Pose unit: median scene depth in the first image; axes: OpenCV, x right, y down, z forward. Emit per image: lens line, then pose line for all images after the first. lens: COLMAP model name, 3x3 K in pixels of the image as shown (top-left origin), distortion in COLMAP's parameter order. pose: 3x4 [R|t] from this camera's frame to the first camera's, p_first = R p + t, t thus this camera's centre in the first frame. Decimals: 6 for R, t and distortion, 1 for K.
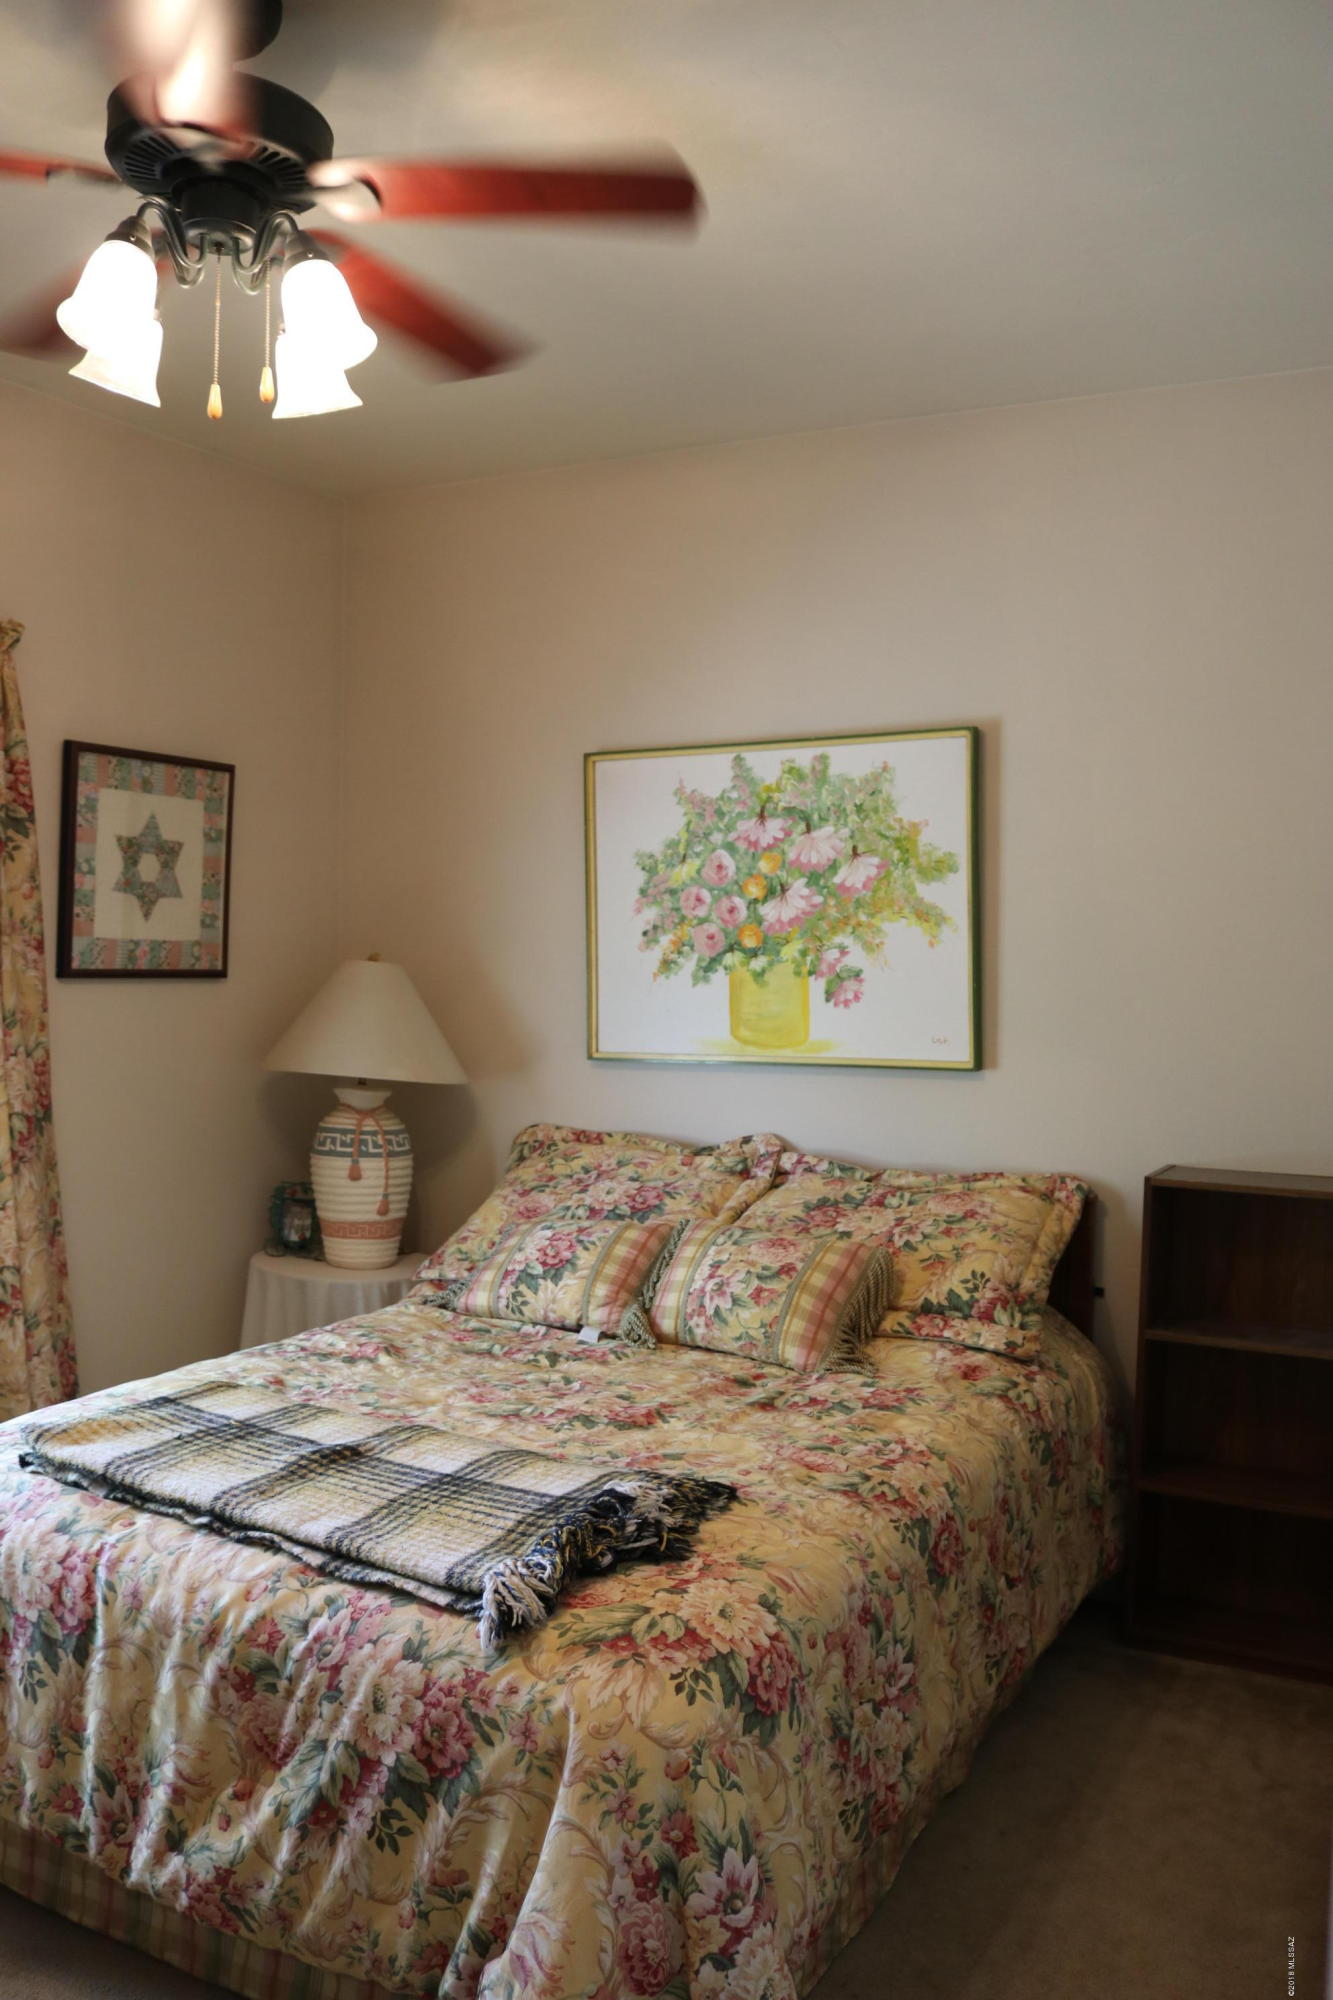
lens RADIAL K [[1643.6, 0, 662.0], [0, 1643.6, 1038.7], [0, 0, 1]] dist [-0.159082, 0.125734]
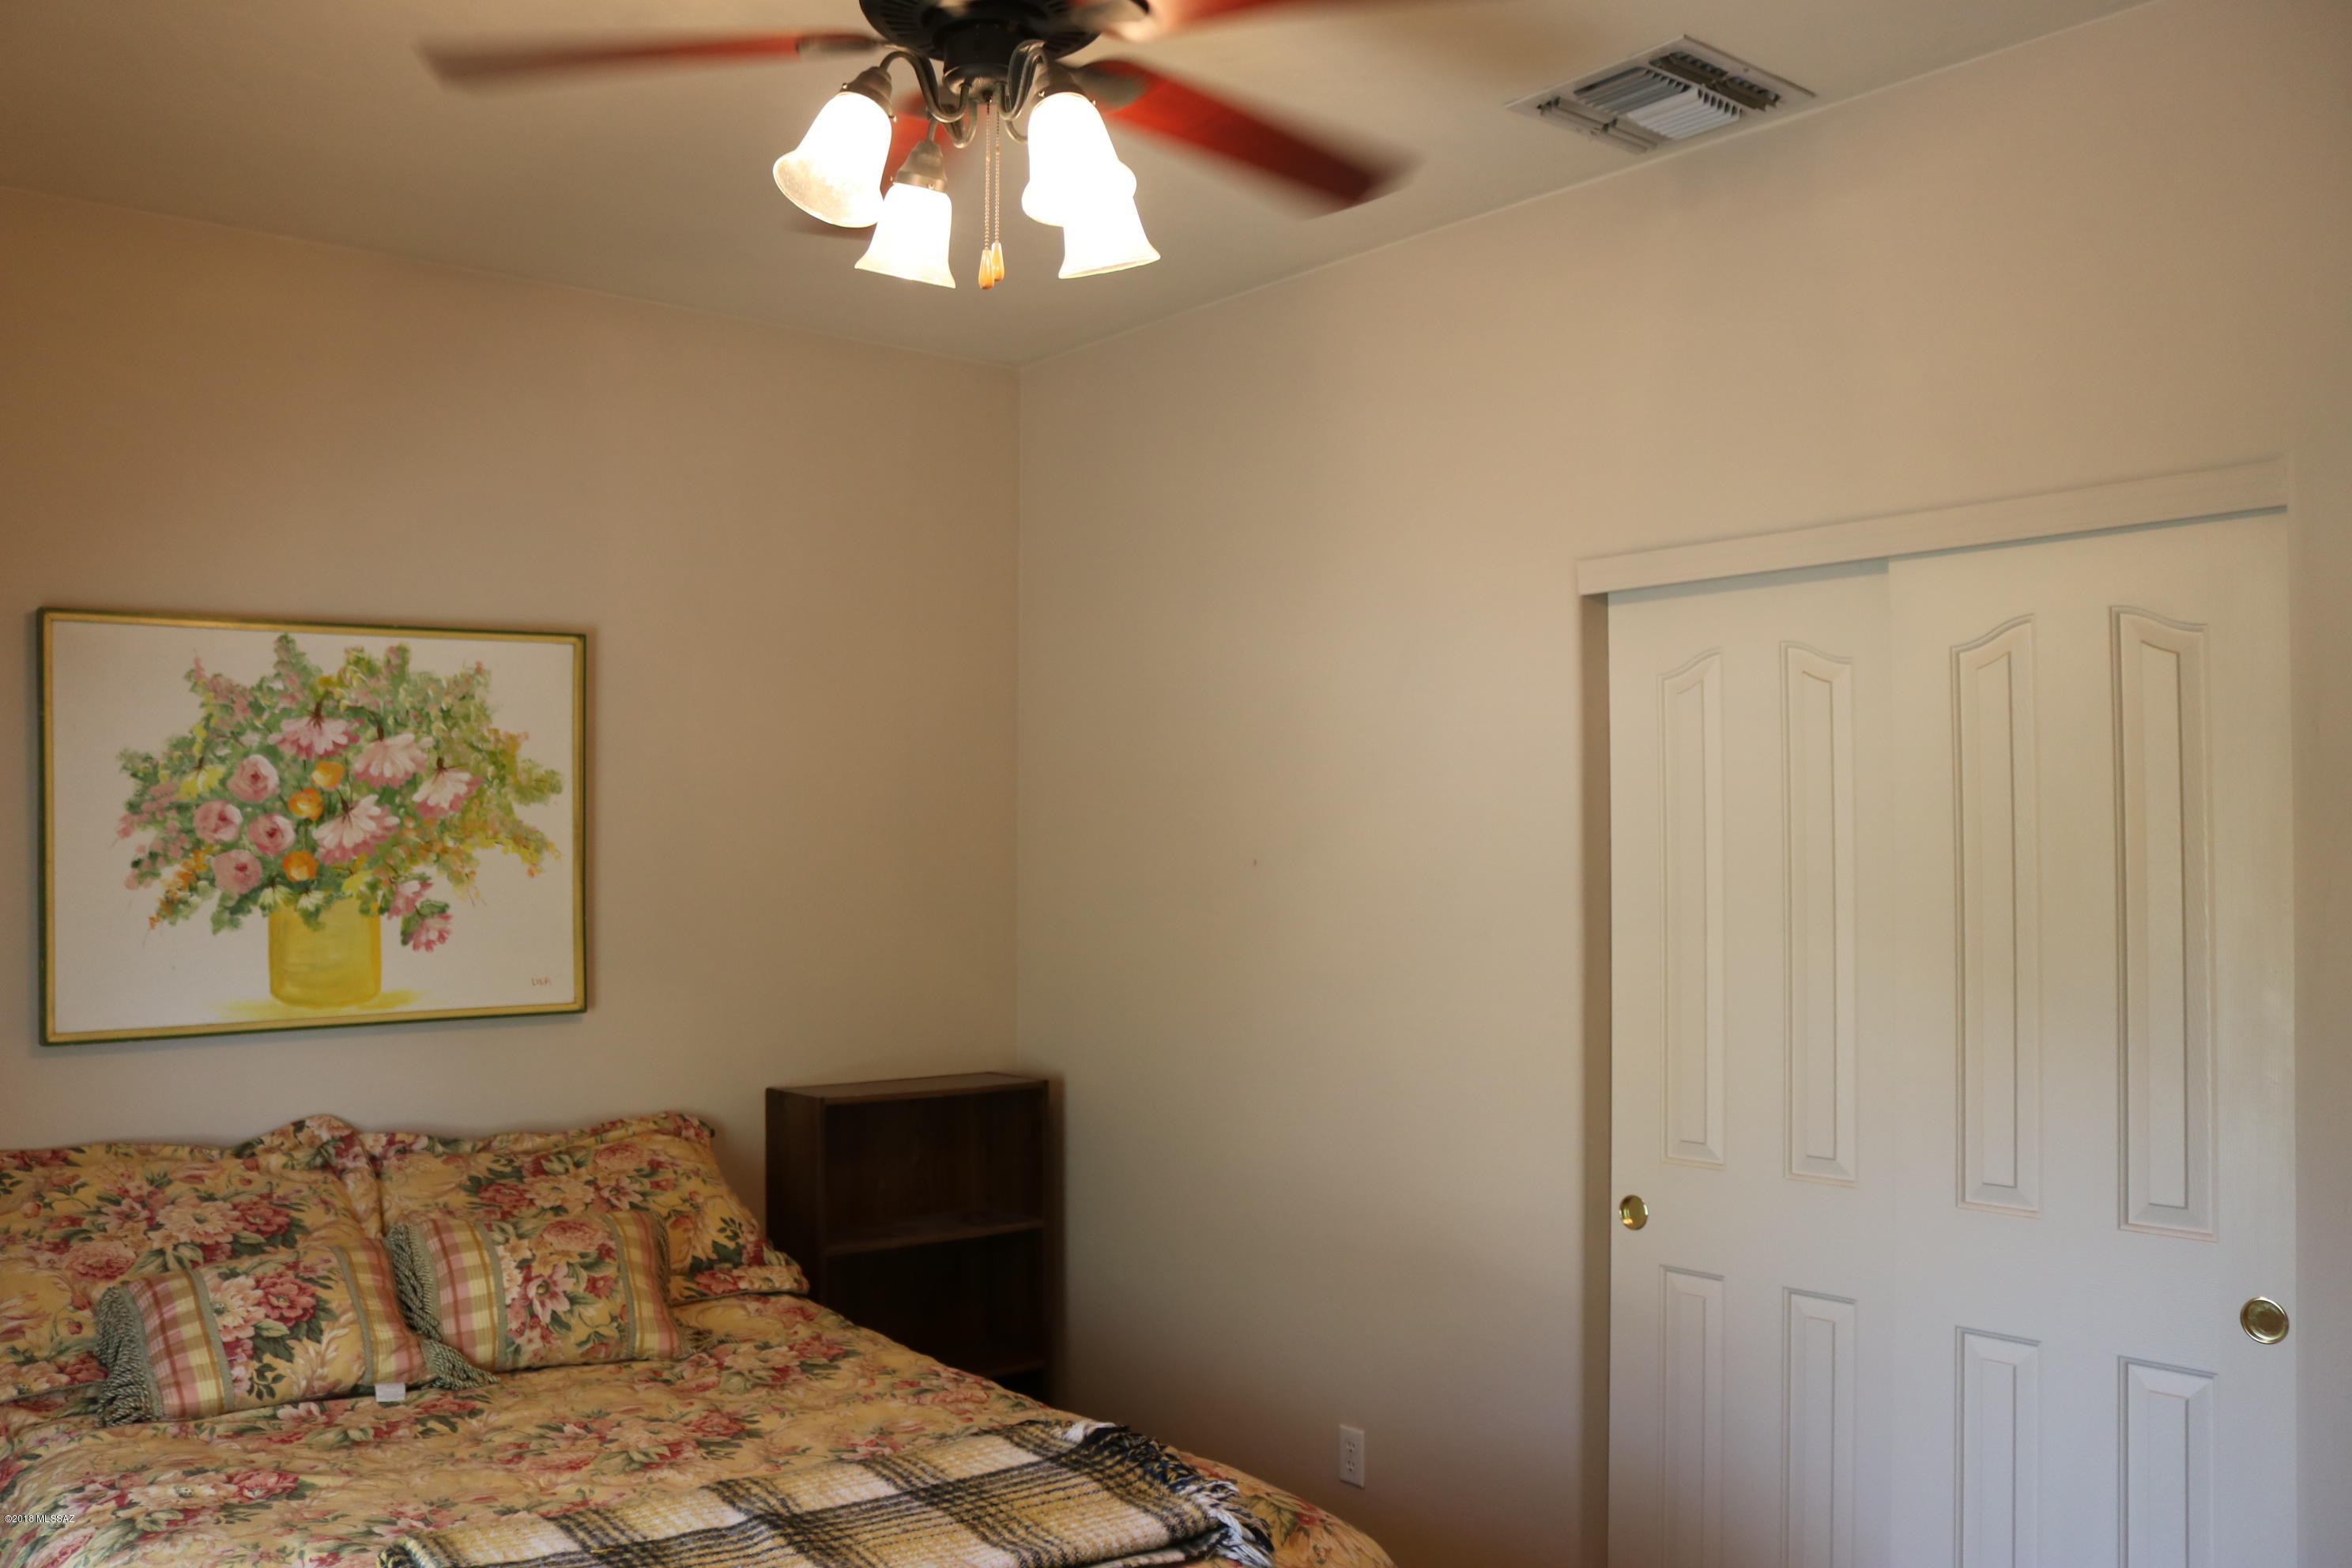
lens RADIAL K [[1932.9, 0, 1147.7], [0, 1932.9, 809.2], [0, 0, 1]] dist [-0.159082, 0.125734]
pose [[0.391133, 0.012329, 0.920252, -0.629011], [0.058800, 0.997533, -0.038356, -0.031883], [-0.918454, 0.069113, 0.389443, 0.279970]]
